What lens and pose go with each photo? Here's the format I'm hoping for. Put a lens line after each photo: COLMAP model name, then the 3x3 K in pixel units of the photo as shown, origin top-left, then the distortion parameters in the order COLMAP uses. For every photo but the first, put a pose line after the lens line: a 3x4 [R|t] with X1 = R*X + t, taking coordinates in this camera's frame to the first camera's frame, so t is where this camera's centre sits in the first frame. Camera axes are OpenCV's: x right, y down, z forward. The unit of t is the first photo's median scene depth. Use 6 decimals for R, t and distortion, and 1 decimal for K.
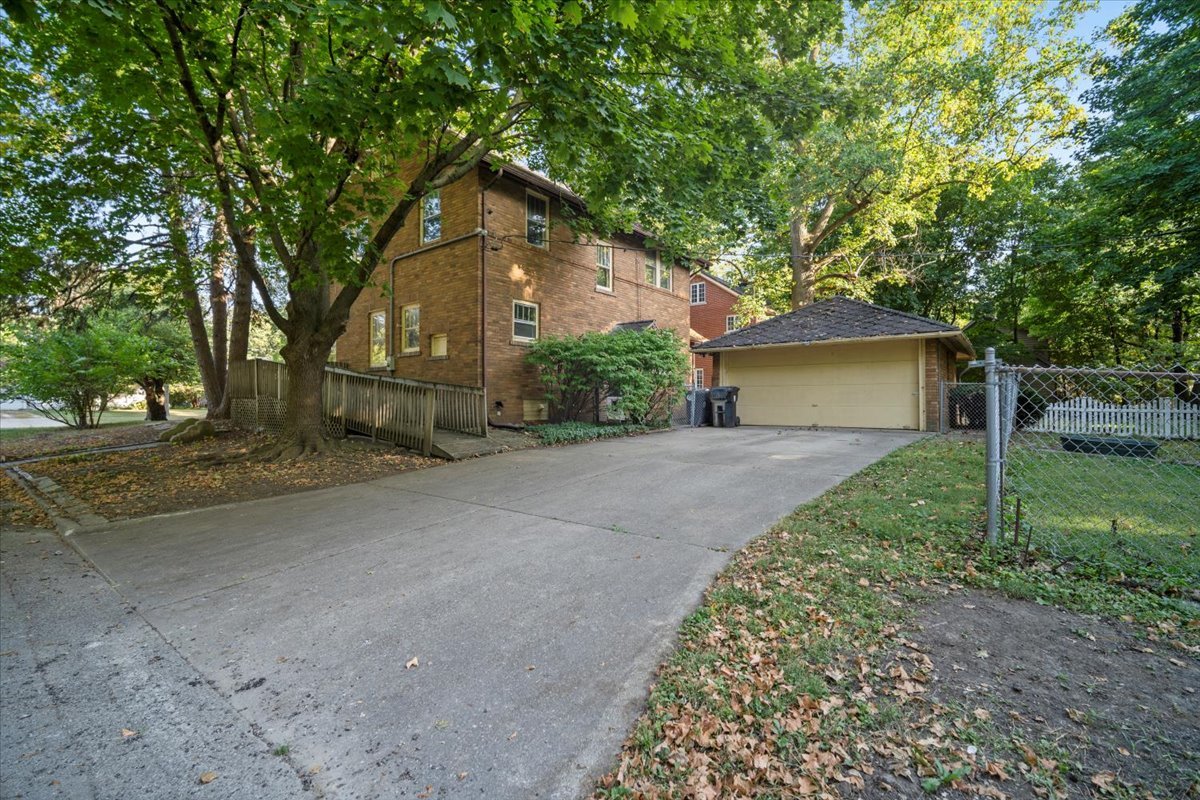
lens RADIAL K [[521.9, 0, 600.7], [0, 521.9, 401.8], [0, 0, 1]] dist [0.000009, 0.000258]
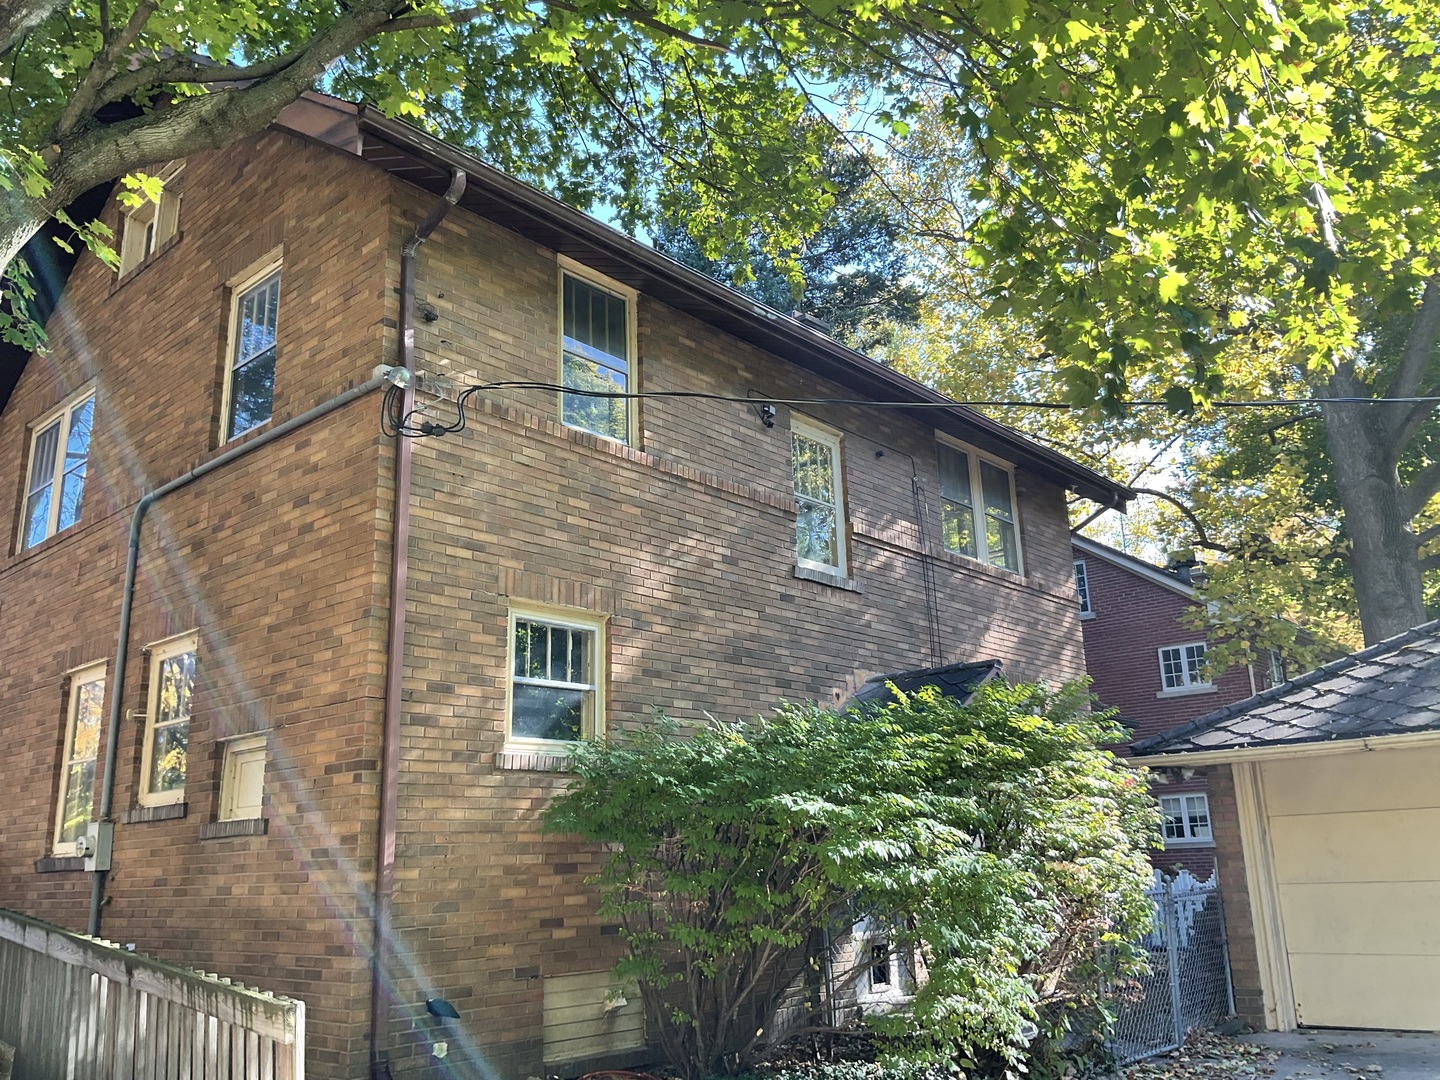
lens RADIAL K [[1205.3, 0, 719.5], [0, 1205.3, 544.3], [0, 0, 1]] dist [0.051151, -0.008511]
pose [[0.996951, -0.045535, -0.063368, -0.010209], [0.027486, 0.964956, -0.260969, -0.053023], [0.073030, 0.258432, 0.963265, 0.358159]]
